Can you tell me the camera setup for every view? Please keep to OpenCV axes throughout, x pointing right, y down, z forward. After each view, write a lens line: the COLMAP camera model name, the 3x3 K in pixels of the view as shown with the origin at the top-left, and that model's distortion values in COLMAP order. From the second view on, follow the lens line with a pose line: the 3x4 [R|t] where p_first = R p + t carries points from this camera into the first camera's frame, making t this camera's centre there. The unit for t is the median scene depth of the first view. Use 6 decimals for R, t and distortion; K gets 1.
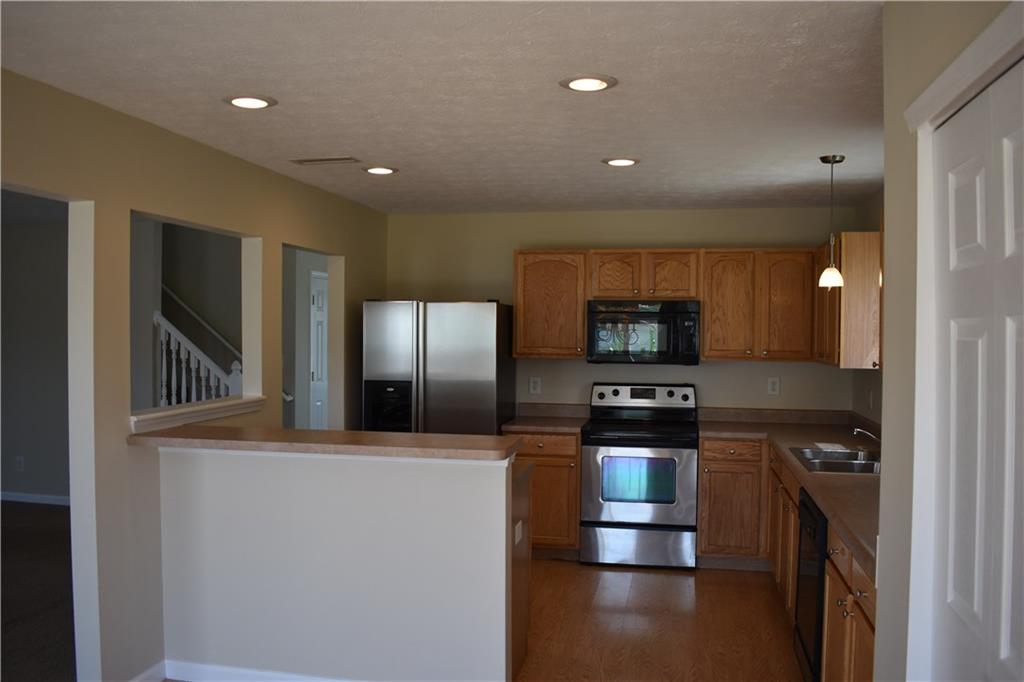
lens RADIAL K [[817.3, 0, 512.0], [0, 817.3, 341.0], [0, 0, 1]] dist [-0.099102, 0.075019]
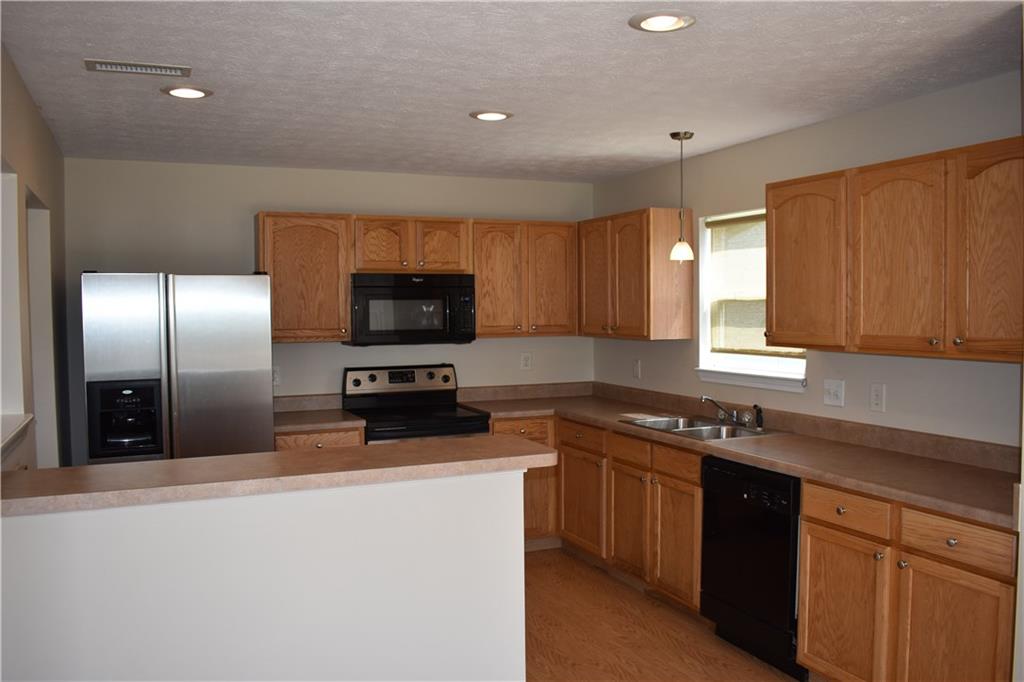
lens RADIAL K [[835.8, 0, 512.0], [0, 835.8, 341.0], [0, 0, 1]] dist [-0.075568, -0.001129]
pose [[0.814506, -0.038891, 0.578850, -0.289723], [0.024085, 0.999157, 0.033240, -0.003491], [-0.579655, -0.013132, 0.814756, 0.187532]]
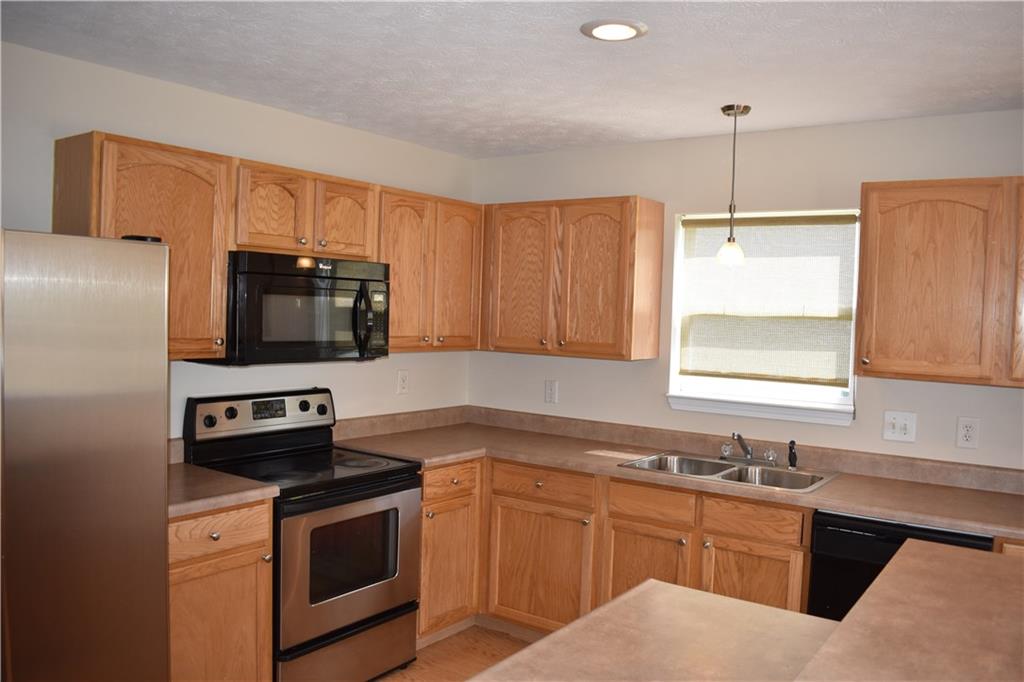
lens RADIAL K [[817.3, 0, 512.0], [0, 817.3, 341.0], [0, 0, 1]] dist [-0.099102, 0.075019]
pose [[0.407933, -0.030544, 0.912501, -0.332651], [-0.014836, 0.999087, 0.040075, -0.014267], [-0.912891, -0.029886, 0.407108, 0.626384]]
